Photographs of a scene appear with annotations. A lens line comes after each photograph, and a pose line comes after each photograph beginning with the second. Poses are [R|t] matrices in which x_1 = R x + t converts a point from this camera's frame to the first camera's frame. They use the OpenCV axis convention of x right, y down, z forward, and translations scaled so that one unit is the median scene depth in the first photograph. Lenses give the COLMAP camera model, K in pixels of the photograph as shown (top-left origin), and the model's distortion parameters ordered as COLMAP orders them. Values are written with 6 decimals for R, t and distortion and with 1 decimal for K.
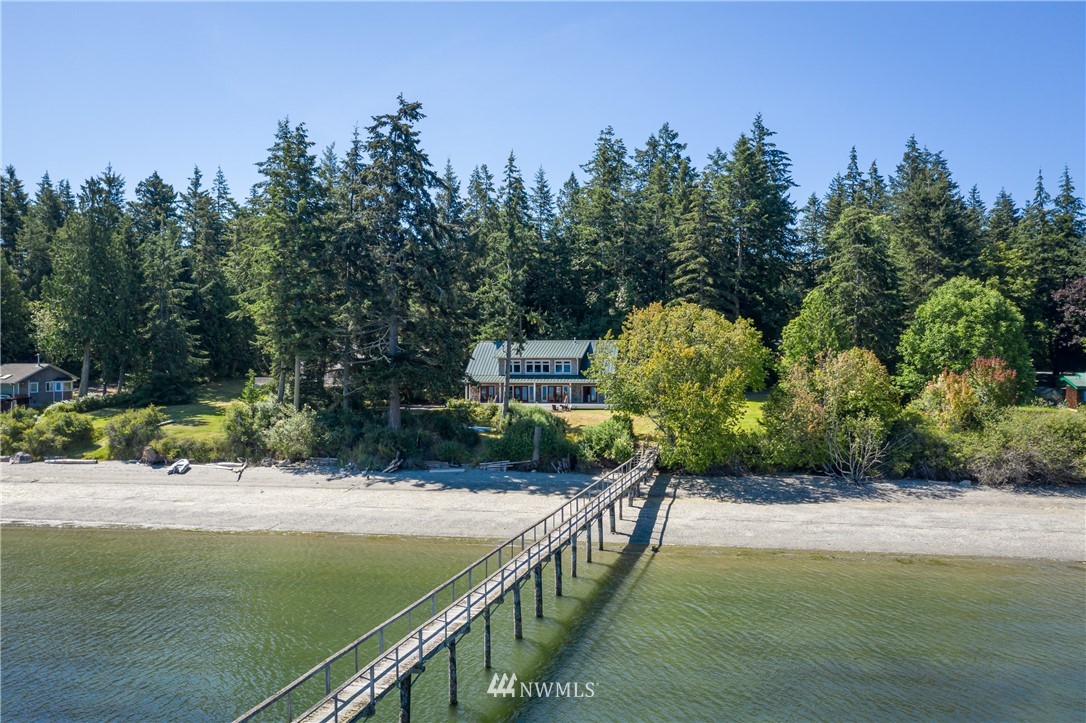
lens RADIAL K [[909.1, 0, 570.6], [0, 909.1, 369.2], [0, 0, 1]] dist [-0.003339, 0.009405]
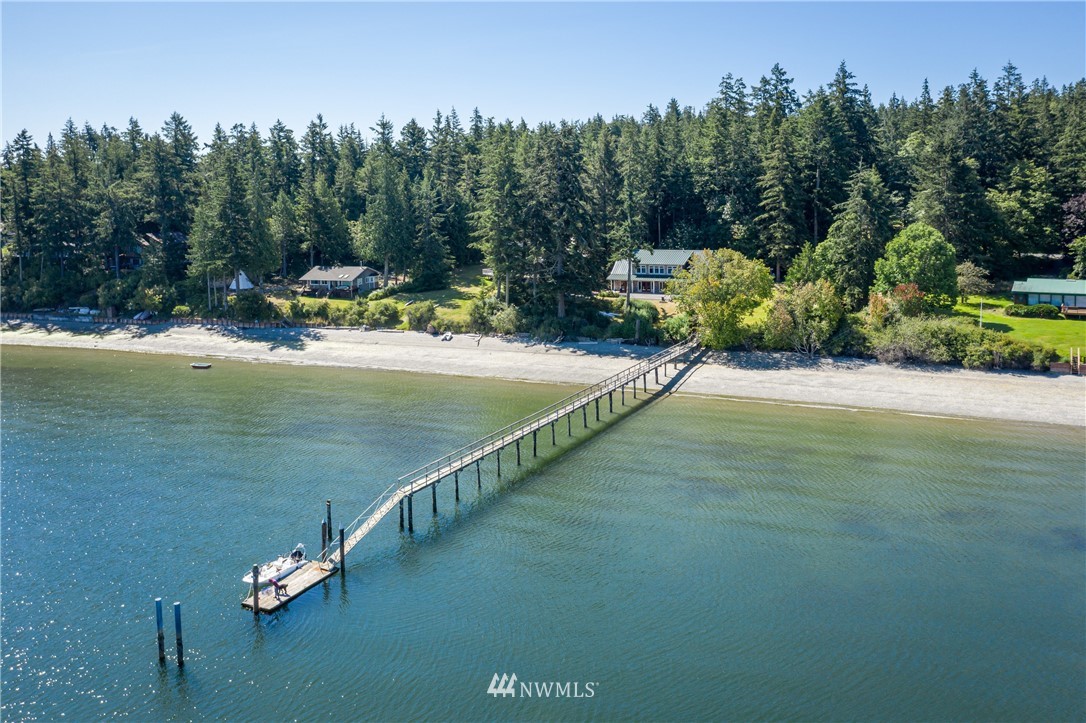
lens RADIAL K [[909.1, 0, 545.1], [0, 909.1, 357.9], [0, 0, 1]] dist [-0.003339, 0.009405]
pose [[0.965837, 0.026630, -0.257778, 0.213332], [0.021110, 0.983316, 0.180677, -0.161280], [0.258288, -0.179946, 0.949161, -0.634433]]
